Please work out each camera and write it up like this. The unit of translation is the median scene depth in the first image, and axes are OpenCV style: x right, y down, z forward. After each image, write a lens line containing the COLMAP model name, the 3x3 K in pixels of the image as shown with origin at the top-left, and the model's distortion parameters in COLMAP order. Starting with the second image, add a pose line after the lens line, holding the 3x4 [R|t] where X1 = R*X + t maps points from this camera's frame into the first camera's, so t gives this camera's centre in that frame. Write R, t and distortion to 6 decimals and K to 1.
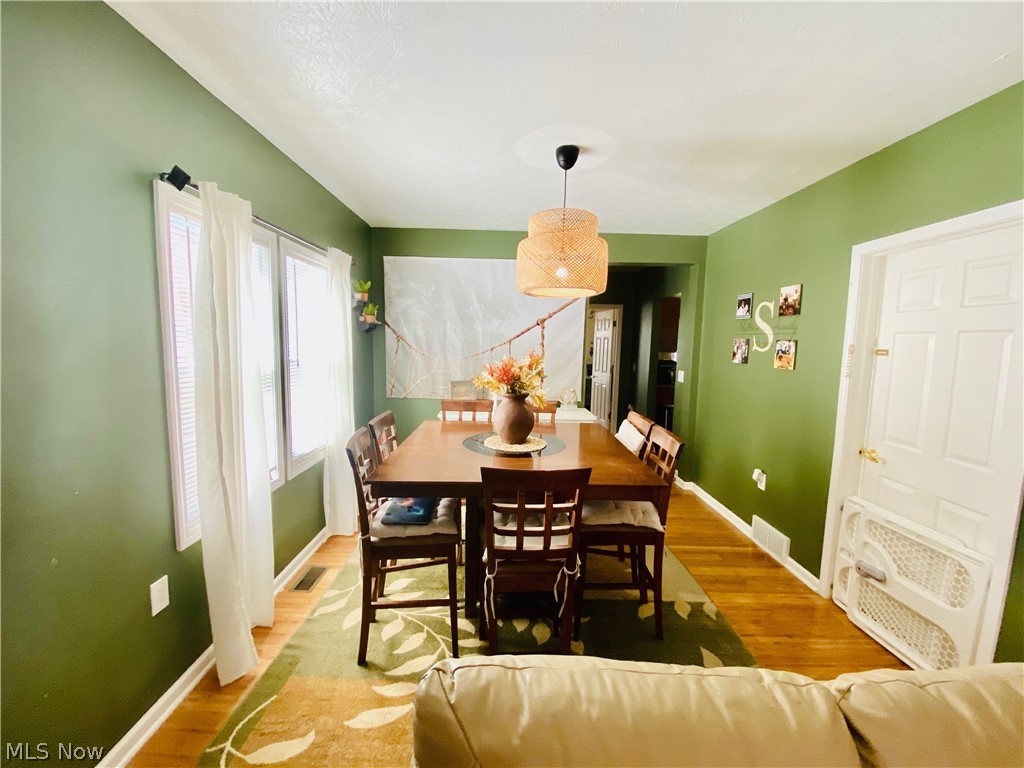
lens RADIAL K [[415.5, 0, 506.6], [0, 415.5, 386.1], [0, 0, 1]] dist [-0.000995, -0.011602]
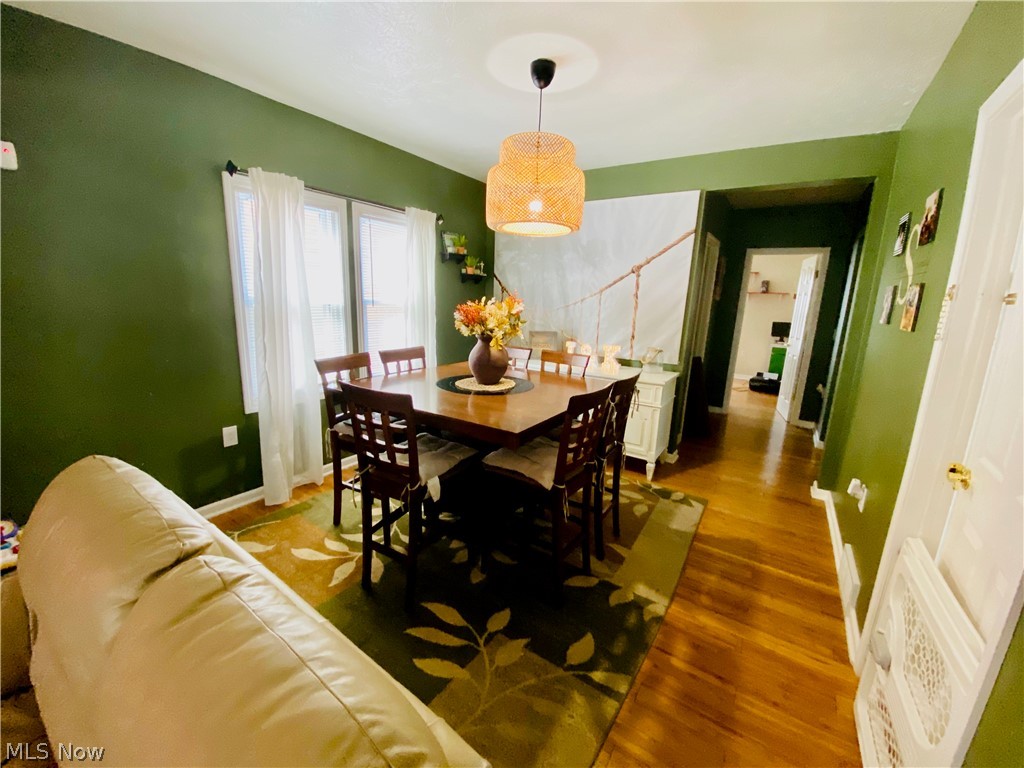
lens RADIAL K [[415.5, 0, 494.3], [0, 415.5, 384.9], [0, 0, 1]] dist [-0.000995, -0.011602]
pose [[0.825610, 0.127532, -0.549640, 0.587832], [-0.080289, 0.990763, 0.109284, 0.027498], [0.558500, -0.046096, 0.828223, 0.149776]]
